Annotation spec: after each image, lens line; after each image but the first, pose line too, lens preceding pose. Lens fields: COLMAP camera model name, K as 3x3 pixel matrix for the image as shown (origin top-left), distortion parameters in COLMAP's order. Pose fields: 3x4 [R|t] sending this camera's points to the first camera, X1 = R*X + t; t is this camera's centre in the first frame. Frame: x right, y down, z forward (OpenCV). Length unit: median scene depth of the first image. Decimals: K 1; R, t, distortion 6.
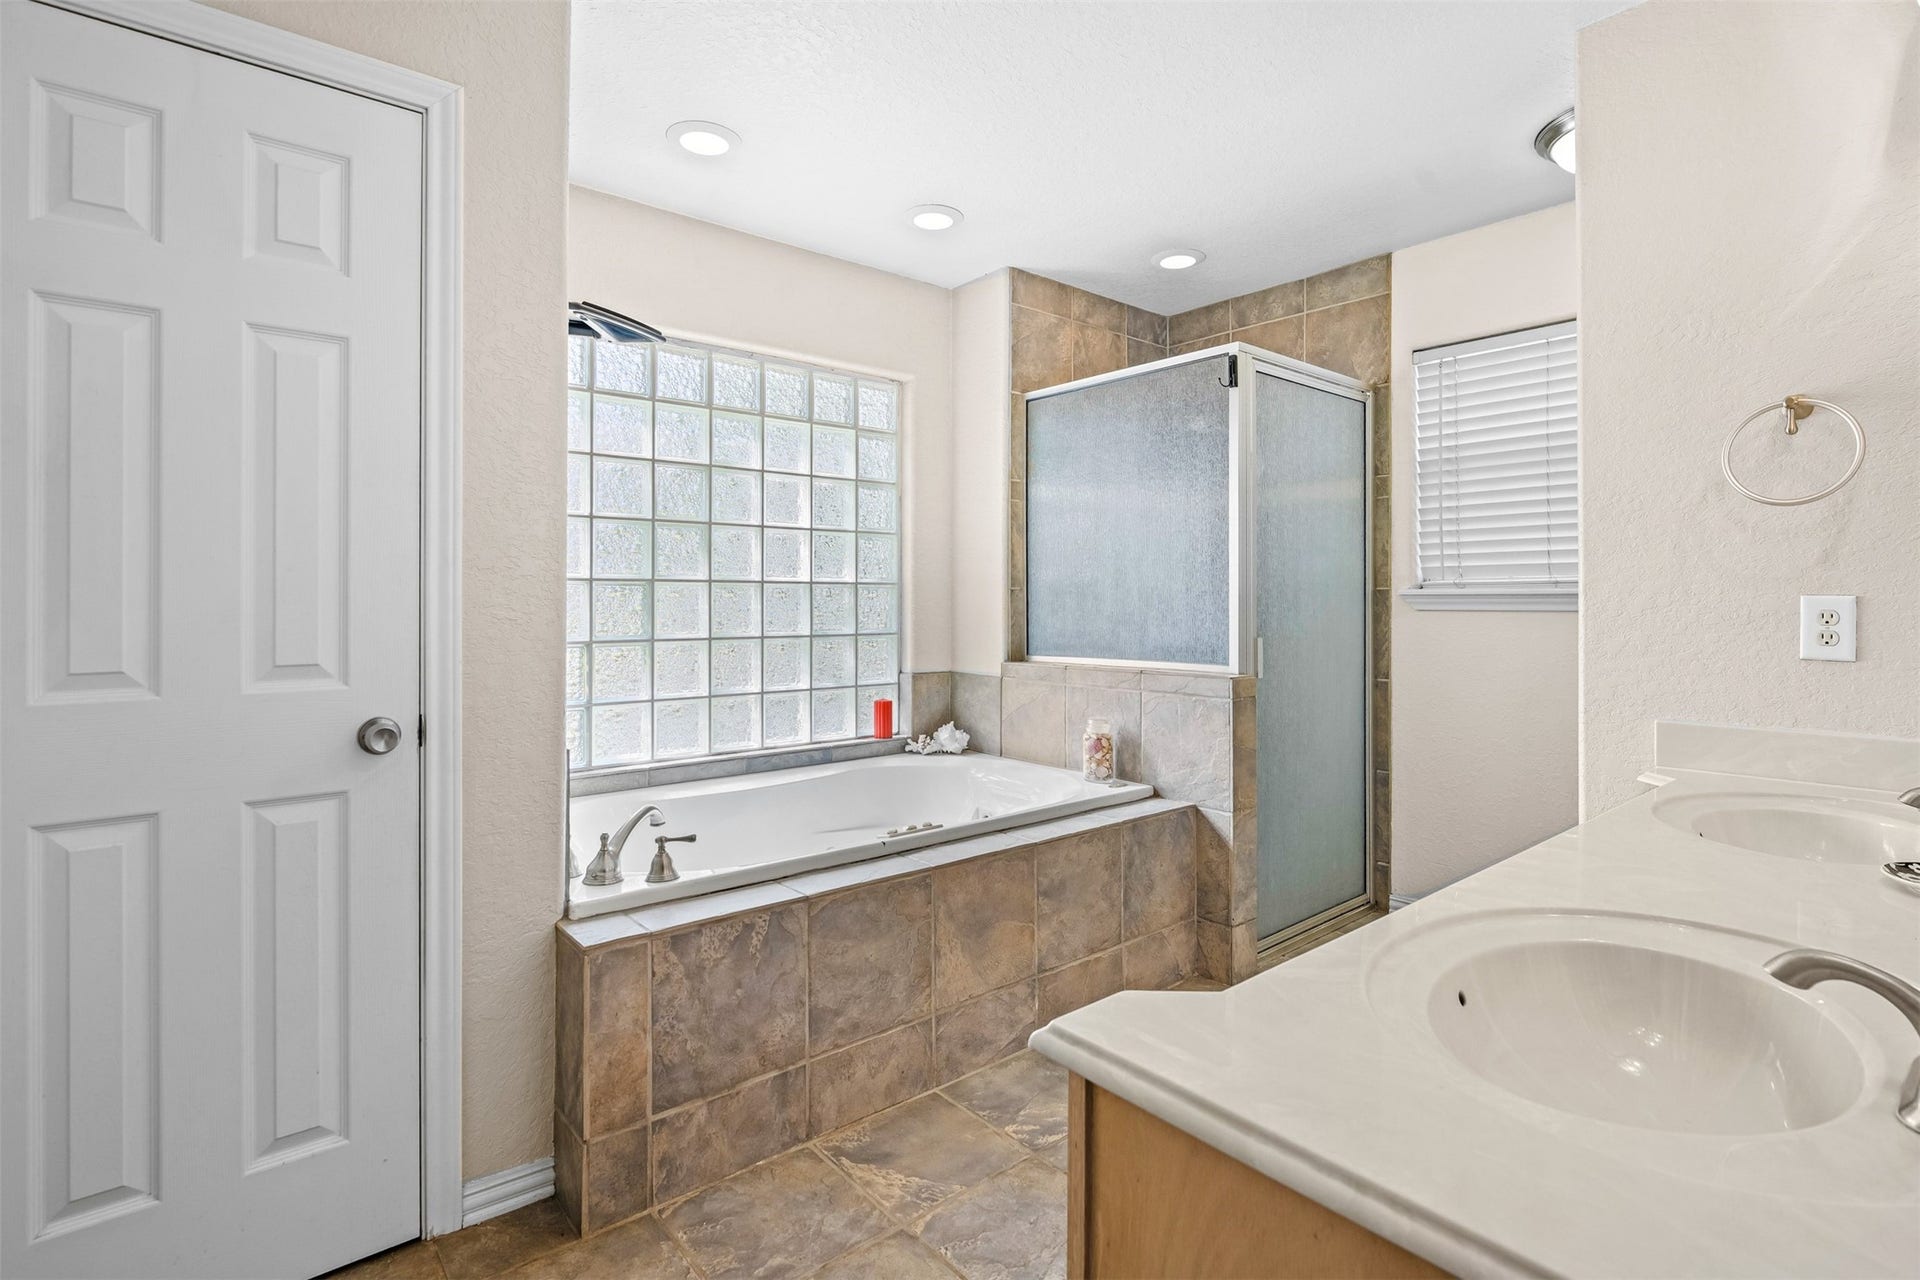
lens RADIAL K [[923.0, 0, 962.2], [0, 923.0, 601.9], [0, 0, 1]] dist [0.000961, 0.000164]
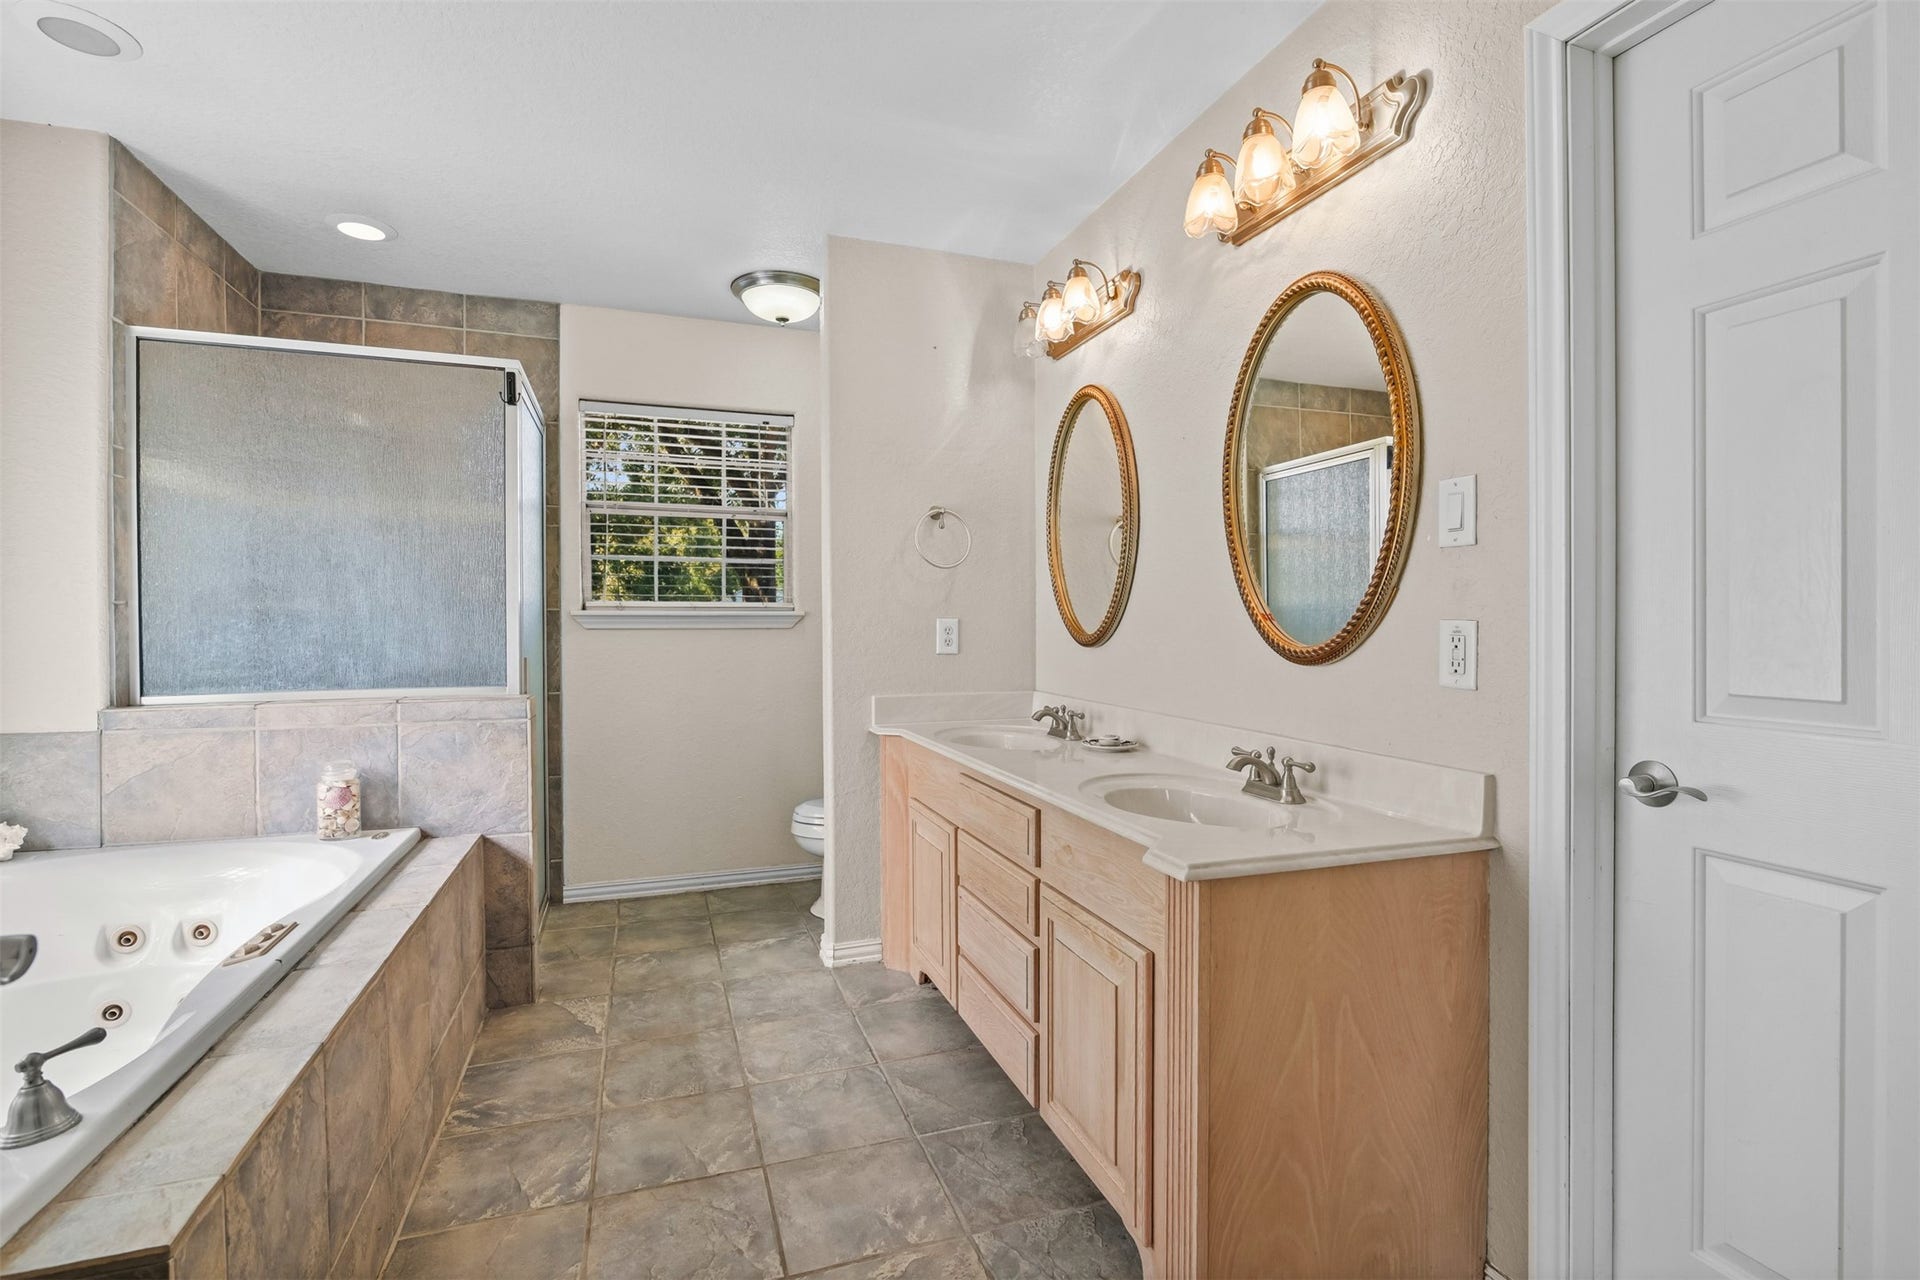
lens RADIAL K [[892.6, 0, 949.9], [0, 892.6, 630.3], [0, 0, 1]] dist [-0.002365, -0.000045]
pose [[0.362296, -0.010585, 0.932003, -0.360339], [-0.000474, 0.999933, 0.011541, -0.002118], [-0.932063, -0.004623, 0.362267, 0.180377]]
